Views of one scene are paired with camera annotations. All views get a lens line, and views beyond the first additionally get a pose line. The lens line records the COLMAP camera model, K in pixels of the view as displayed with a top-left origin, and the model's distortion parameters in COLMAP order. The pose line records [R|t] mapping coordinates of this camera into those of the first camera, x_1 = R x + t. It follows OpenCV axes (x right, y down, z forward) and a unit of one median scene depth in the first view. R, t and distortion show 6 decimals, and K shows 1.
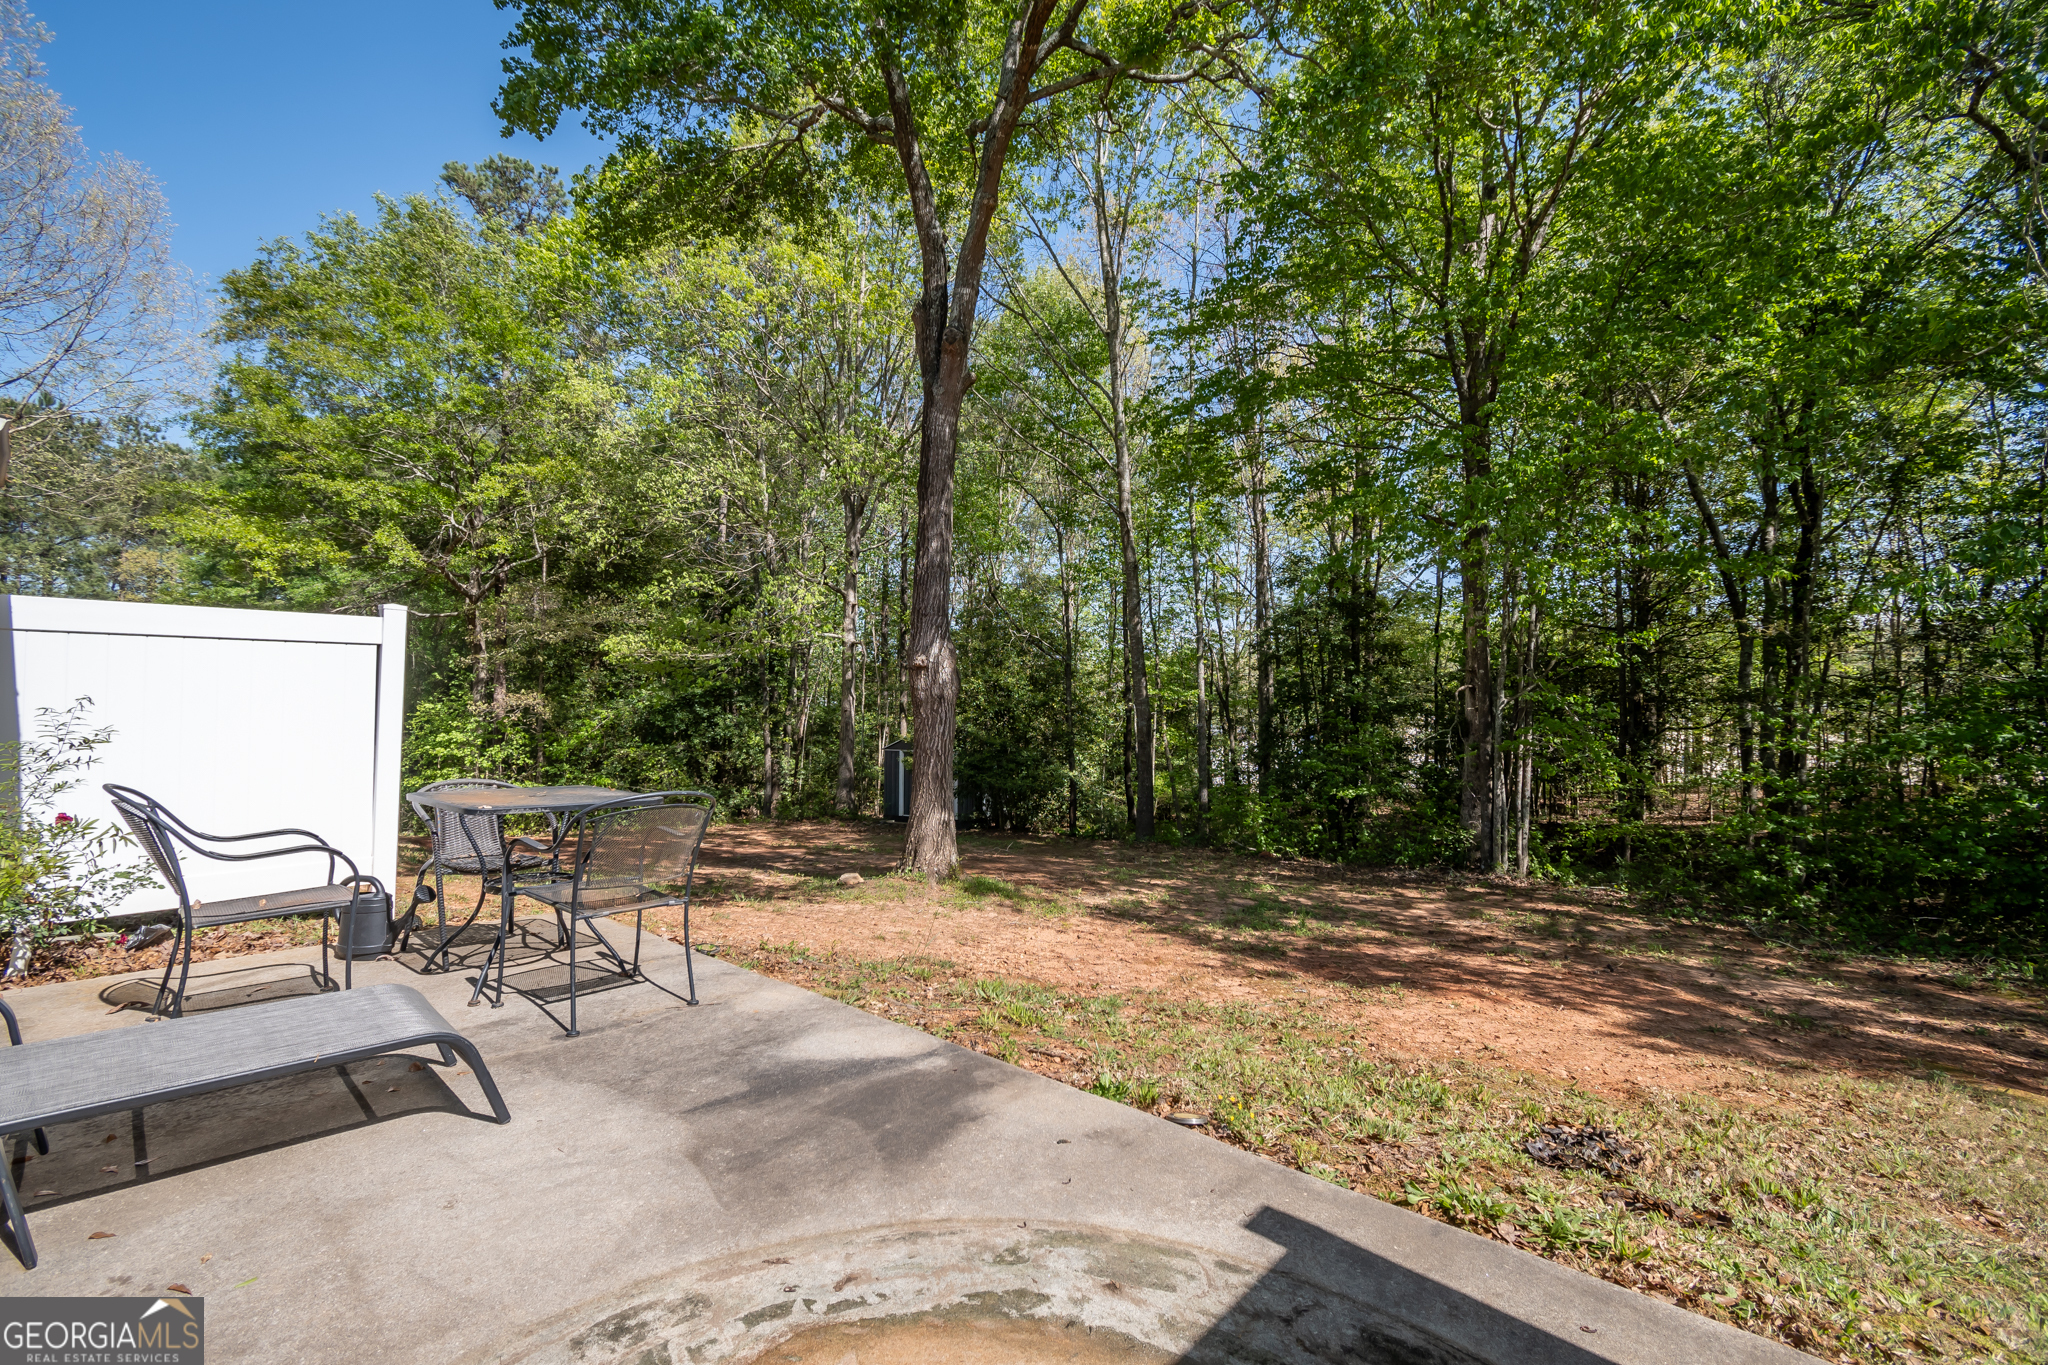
lens RADIAL K [[904.3, 0, 1027.4], [0, 904.3, 691.4], [0, 0, 1]] dist [-0.002420, 0.000352]
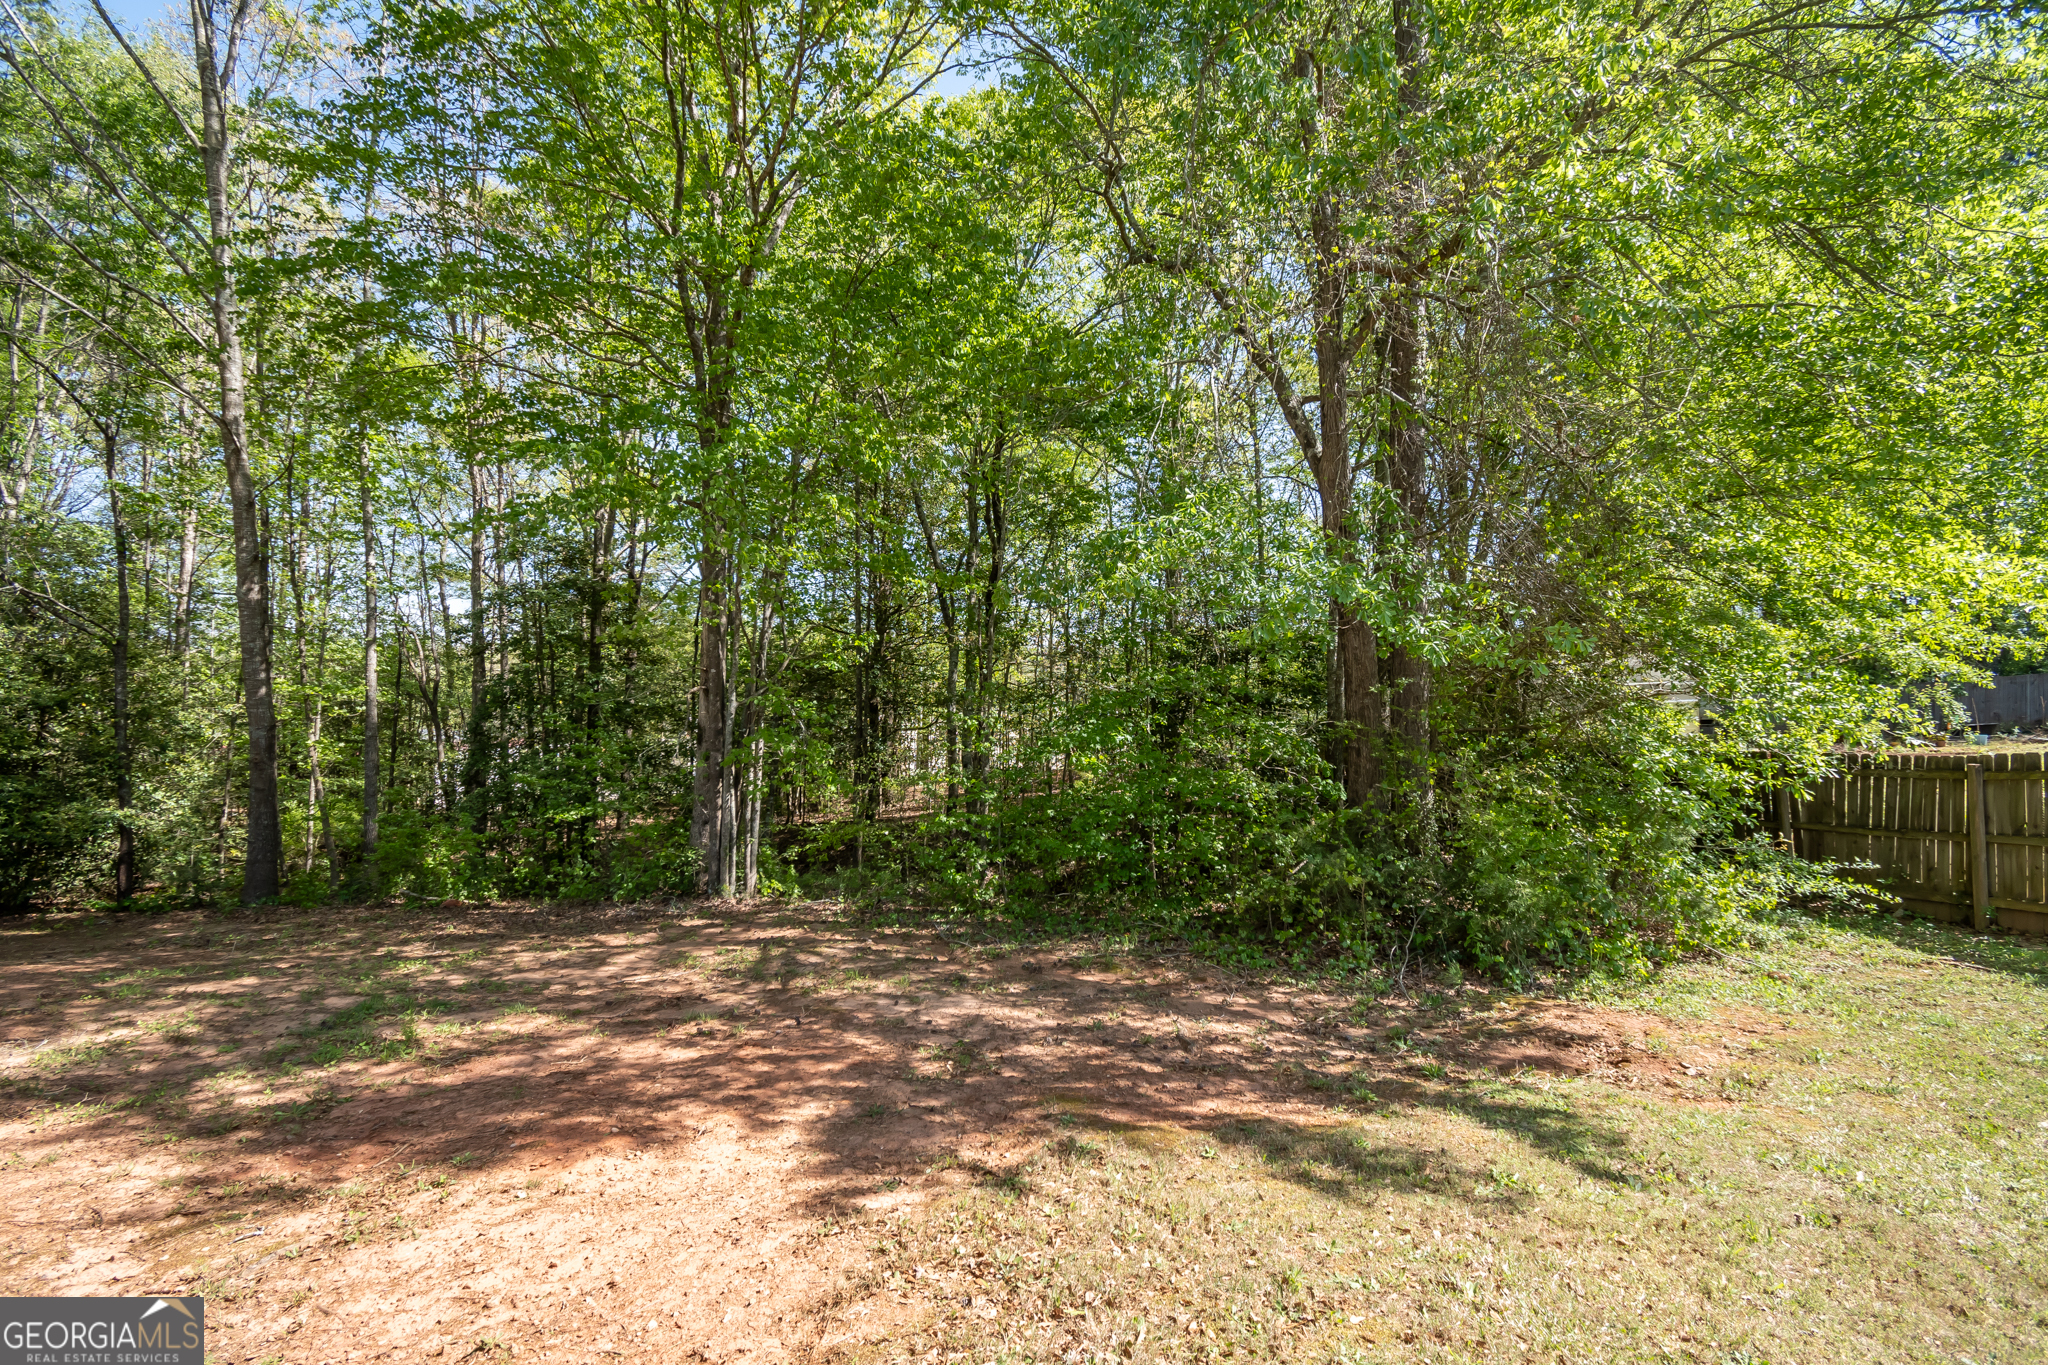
lens RADIAL K [[904.3, 0, 1024.1], [0, 904.3, 689.1], [0, 0, 1]] dist [-0.002420, 0.000352]
pose [[0.741676, 0.014327, 0.670606, 0.119266], [-0.013757, 0.999886, -0.006146, -0.002822], [-0.670617, -0.004667, 0.741789, 0.118840]]
